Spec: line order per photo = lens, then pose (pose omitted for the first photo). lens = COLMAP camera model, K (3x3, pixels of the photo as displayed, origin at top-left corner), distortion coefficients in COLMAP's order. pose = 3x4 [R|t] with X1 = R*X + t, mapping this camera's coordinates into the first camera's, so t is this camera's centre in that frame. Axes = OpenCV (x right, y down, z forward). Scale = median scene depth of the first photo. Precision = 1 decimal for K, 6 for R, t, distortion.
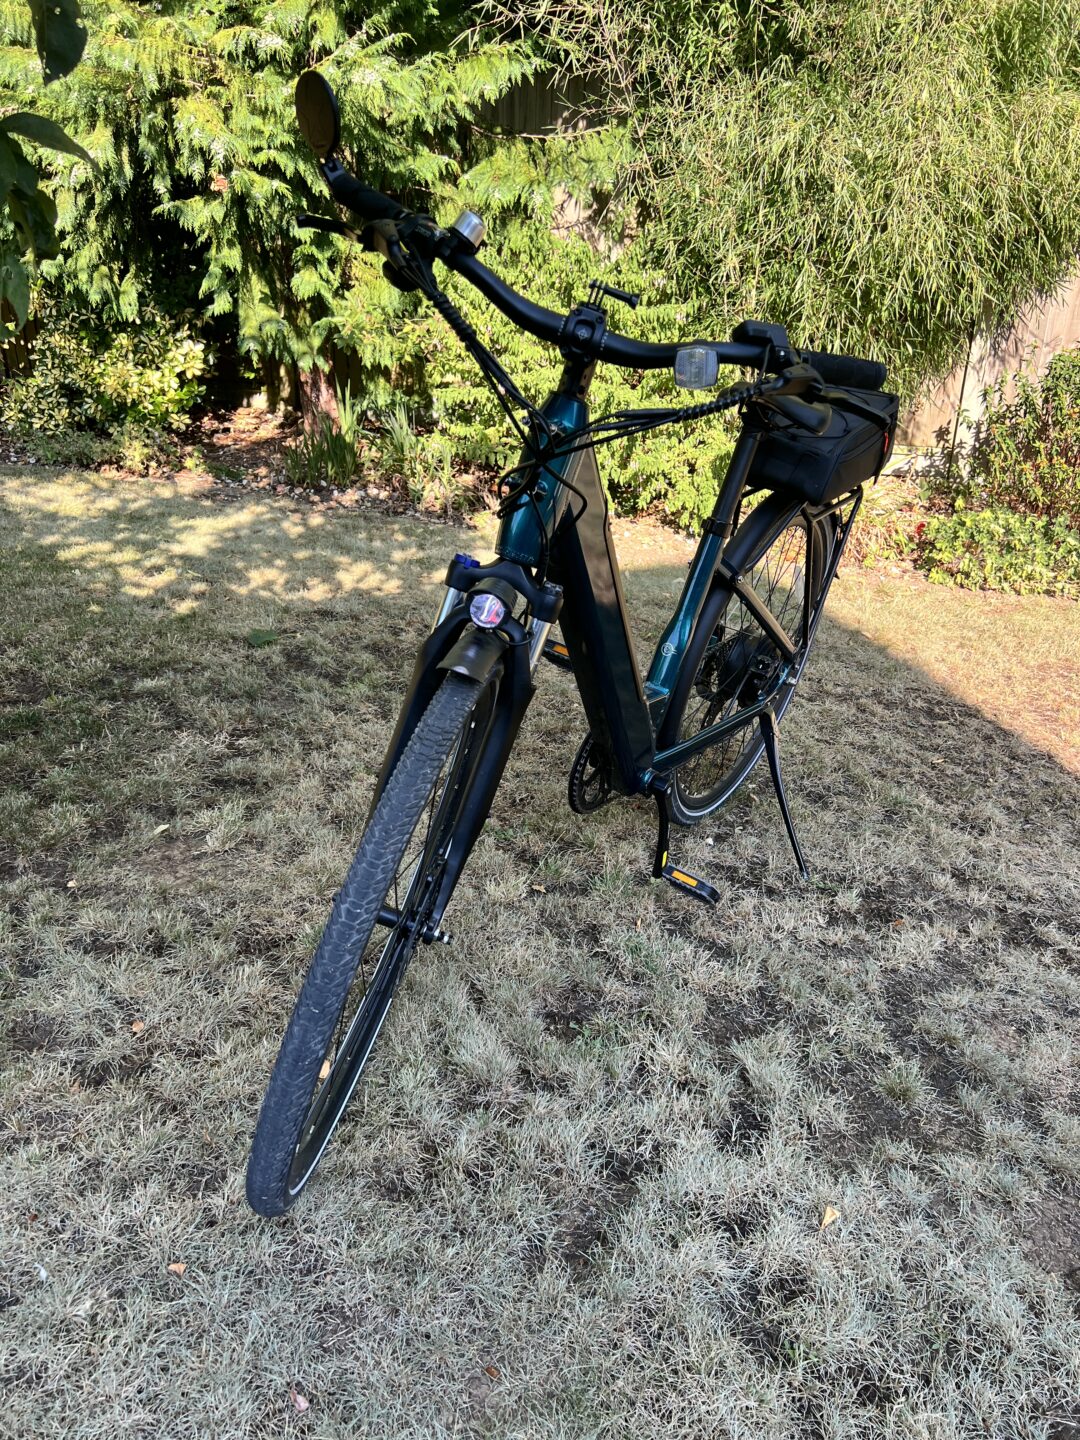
lens RADIAL K [[1063.9, 0, 547.3], [0, 1063.9, 712.9], [0, 0, 1]] dist [0.012002, -0.041347]
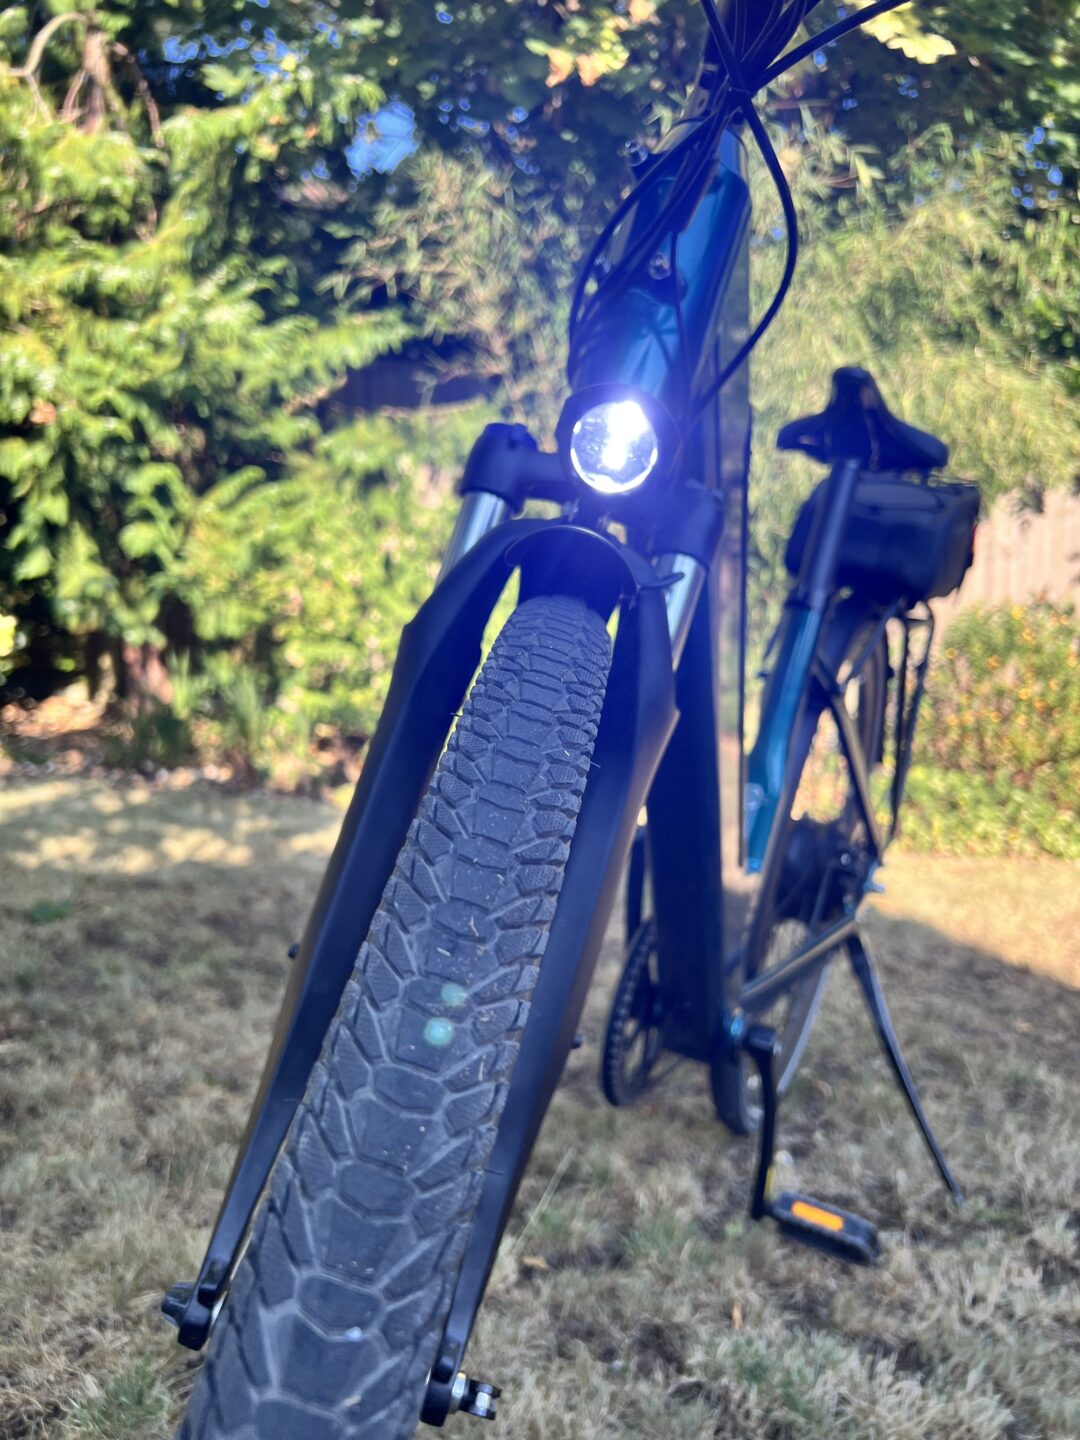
lens RADIAL K [[1063.9, 0, 525.8], [0, 1063.9, 728.0], [0, 0, 1]] dist [0.012002, -0.041347]
pose [[0.989676, -0.011586, 0.142857, -0.044044], [0.055703, 0.949464, -0.308894, 0.036455], [-0.132058, 0.313663, 0.940307, 0.199742]]
